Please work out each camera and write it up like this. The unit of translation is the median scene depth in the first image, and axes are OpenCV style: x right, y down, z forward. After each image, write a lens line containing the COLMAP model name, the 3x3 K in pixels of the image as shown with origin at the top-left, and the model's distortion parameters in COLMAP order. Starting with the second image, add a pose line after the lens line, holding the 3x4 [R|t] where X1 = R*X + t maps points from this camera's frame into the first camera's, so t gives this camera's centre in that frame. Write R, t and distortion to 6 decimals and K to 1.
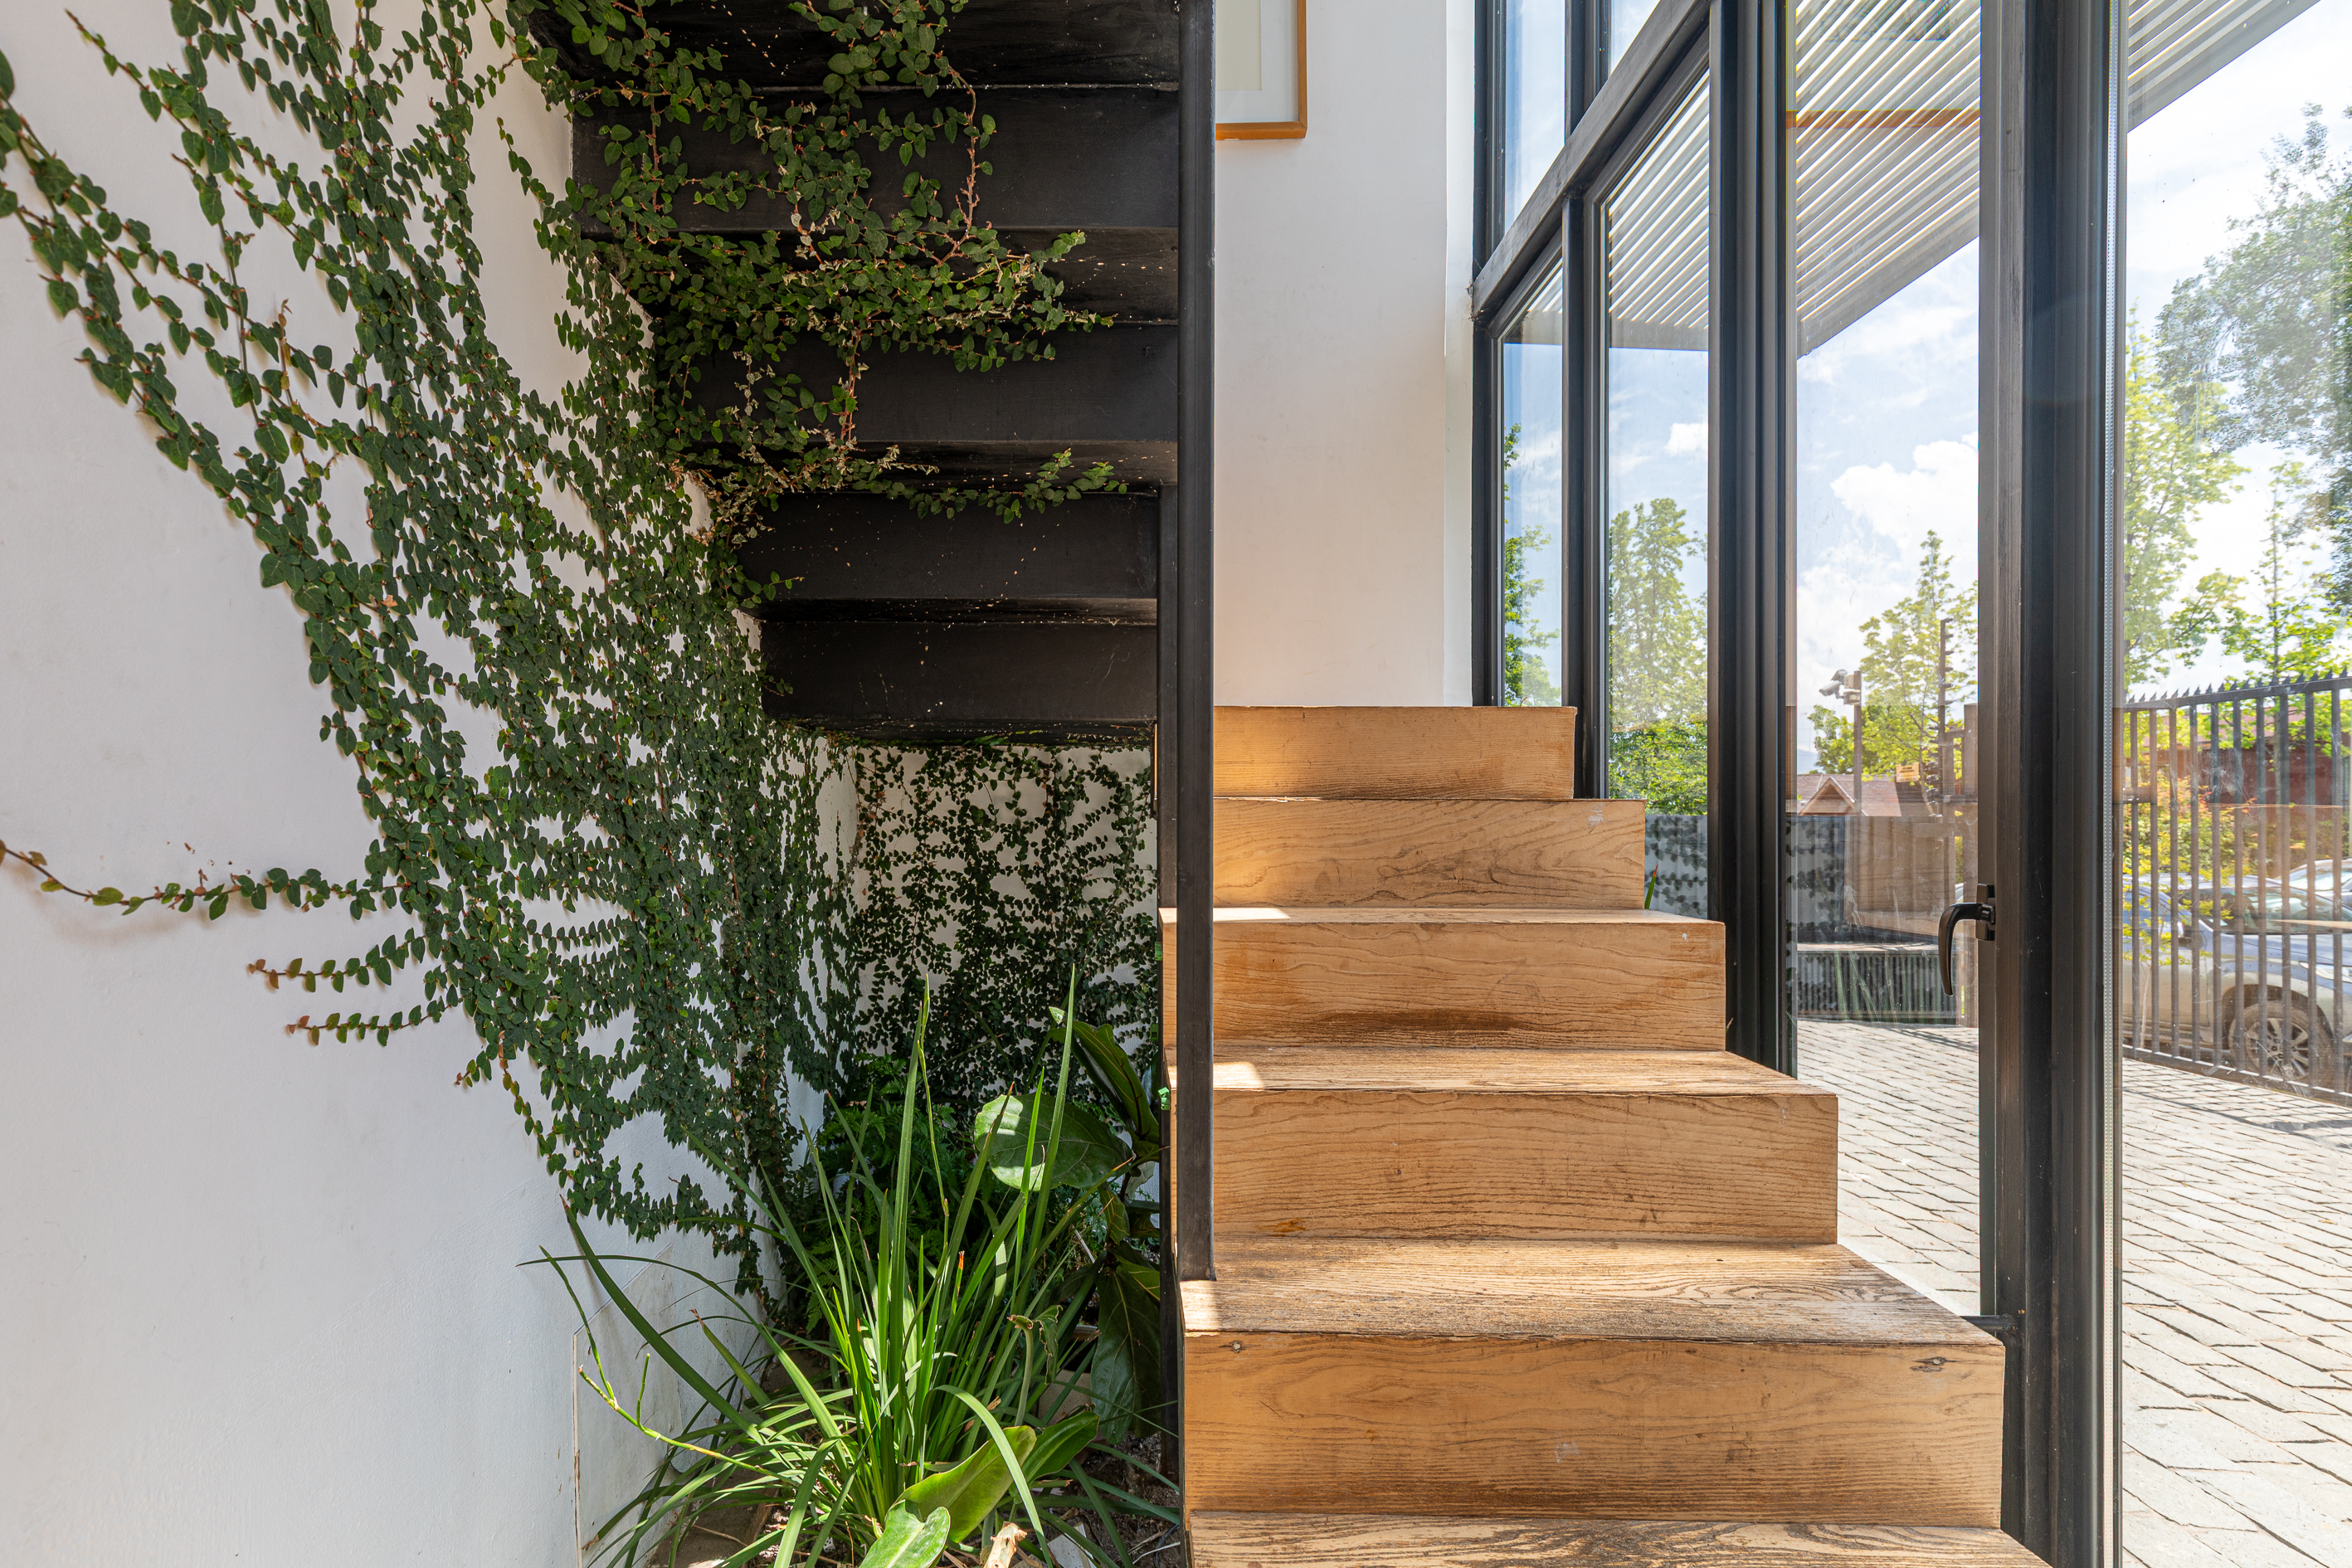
lens RADIAL K [[1088.2, 0, 1177.5], [0, 1088.2, 815.2], [0, 0, 1]] dist [0.011375, -0.002946]
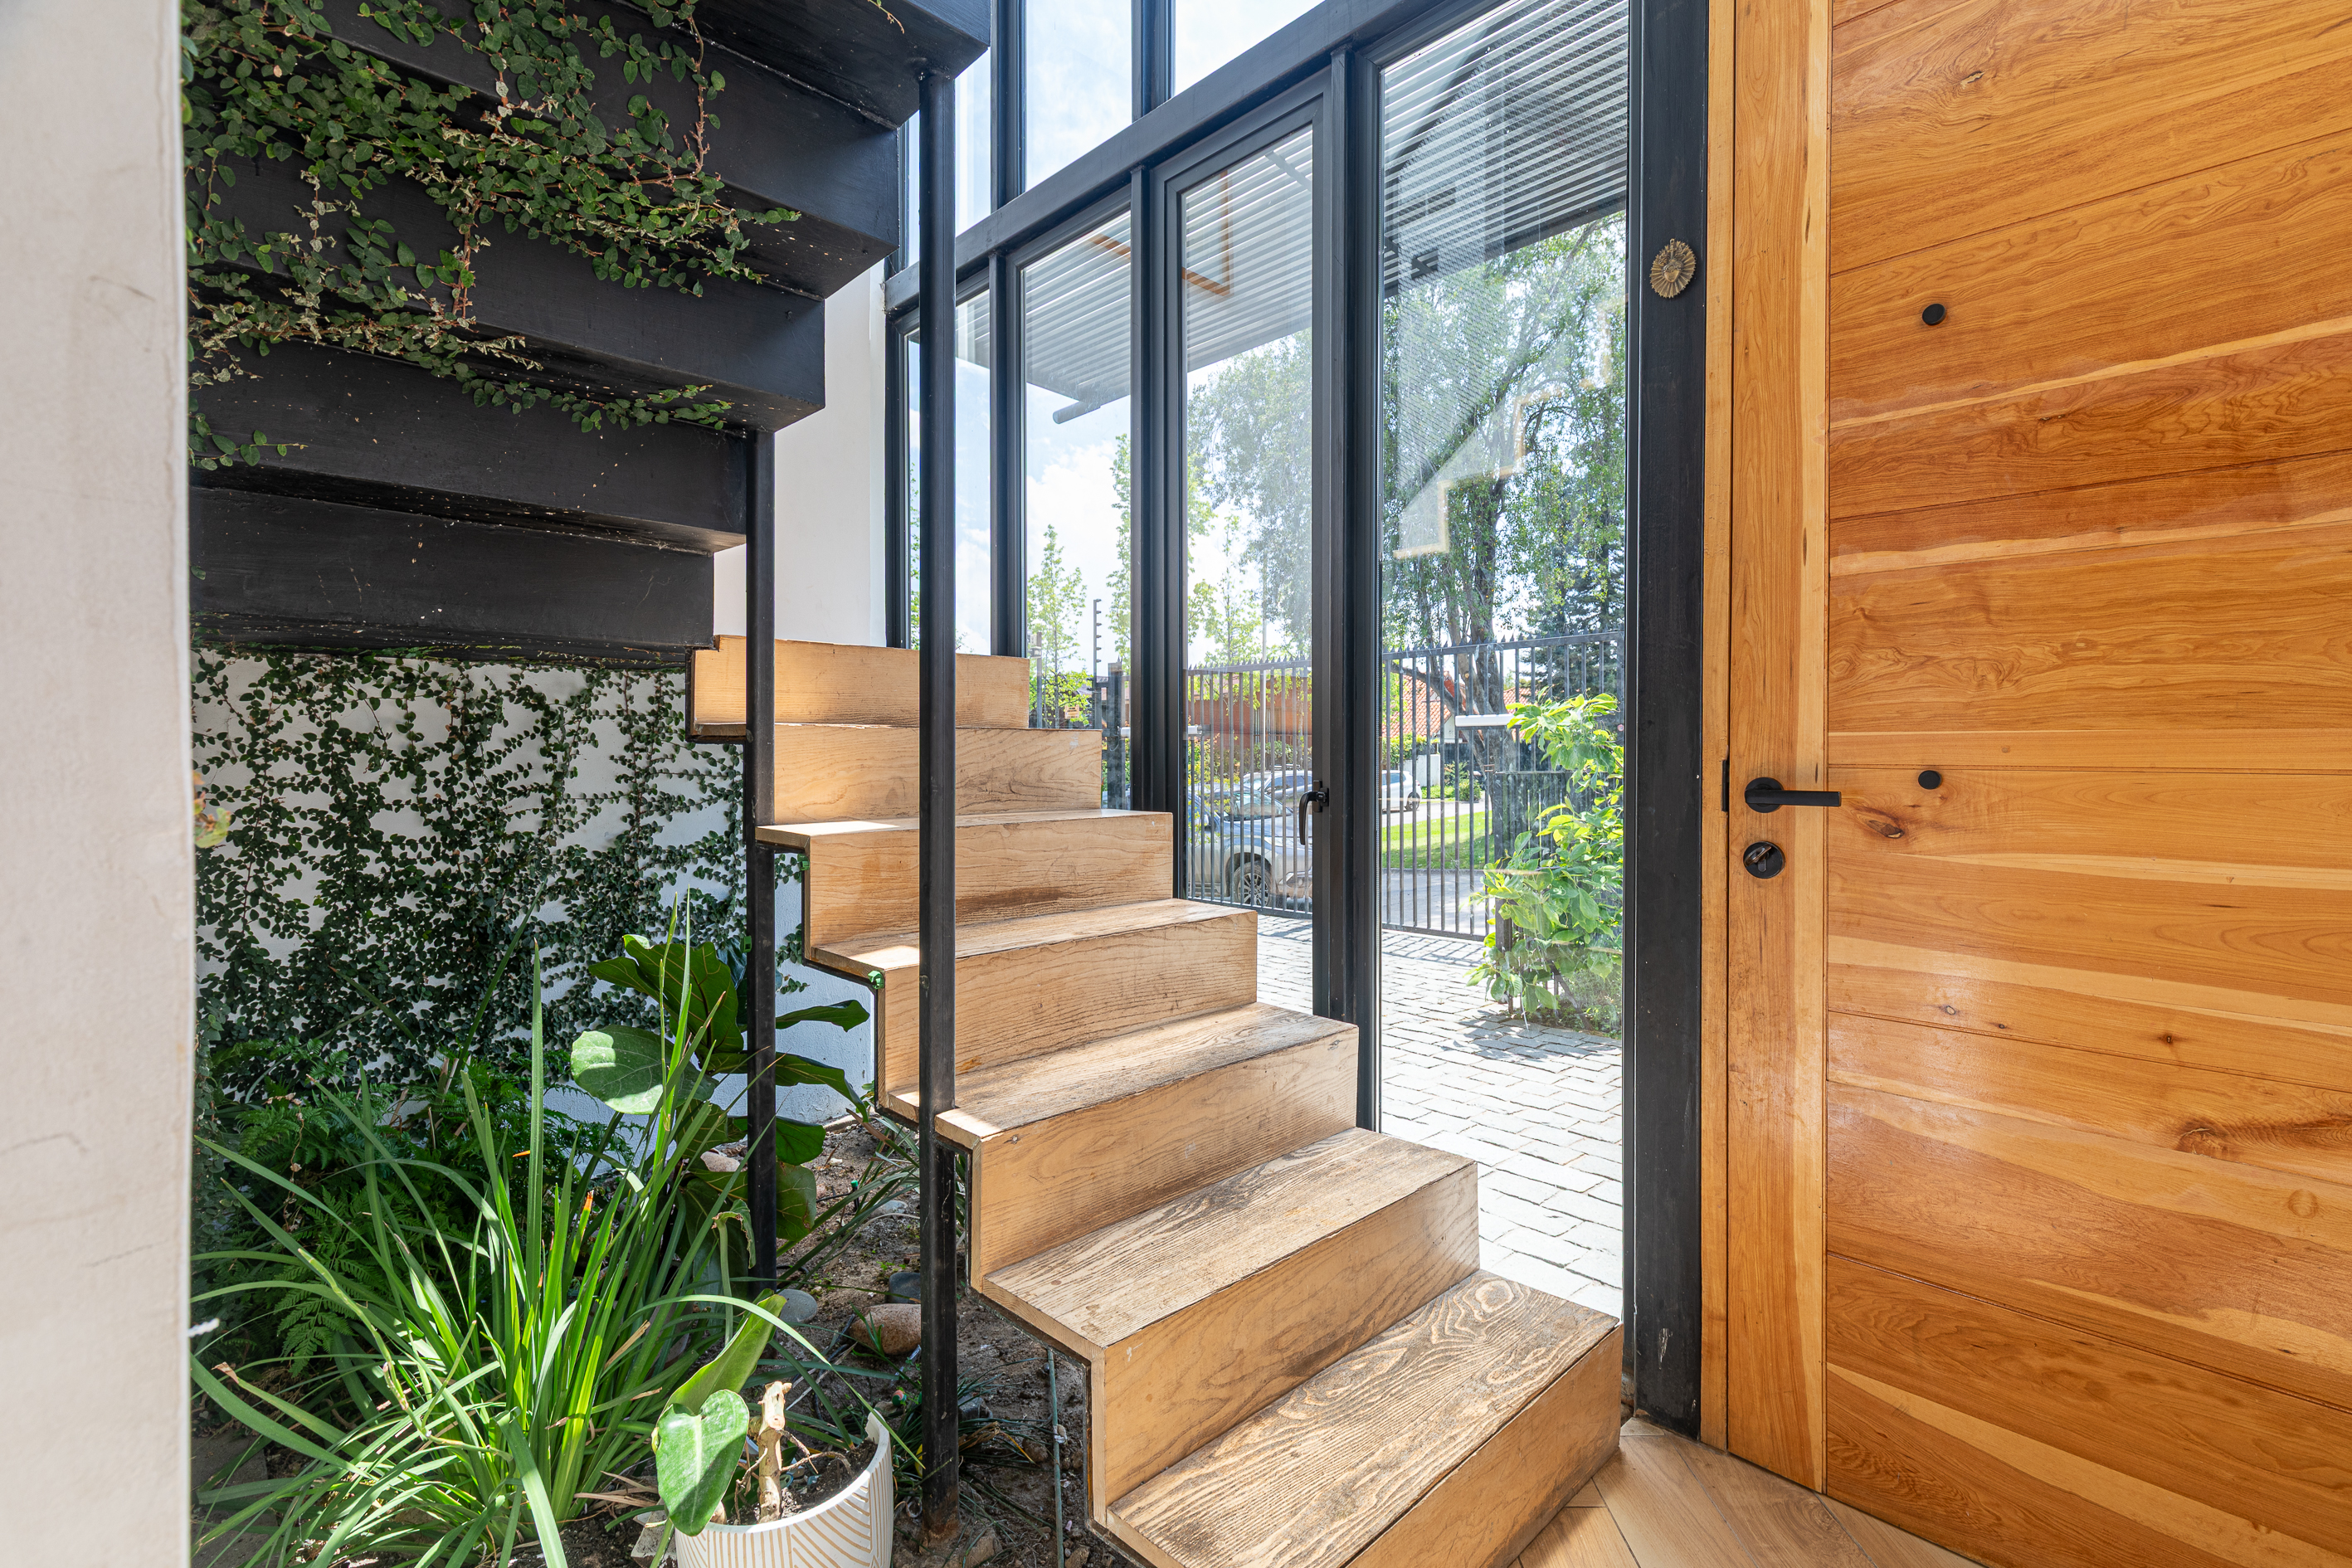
lens RADIAL K [[1088.2, 0, 1187.3], [0, 1088.2, 745.7], [0, 0, 1]] dist [0.011375, -0.002946]
pose [[0.692667, 0.000802, 0.721257, -0.344075], [-0.000854, 1.000000, -0.000292, 0.004198], [-0.721257, -0.000413, 0.692667, -0.030782]]
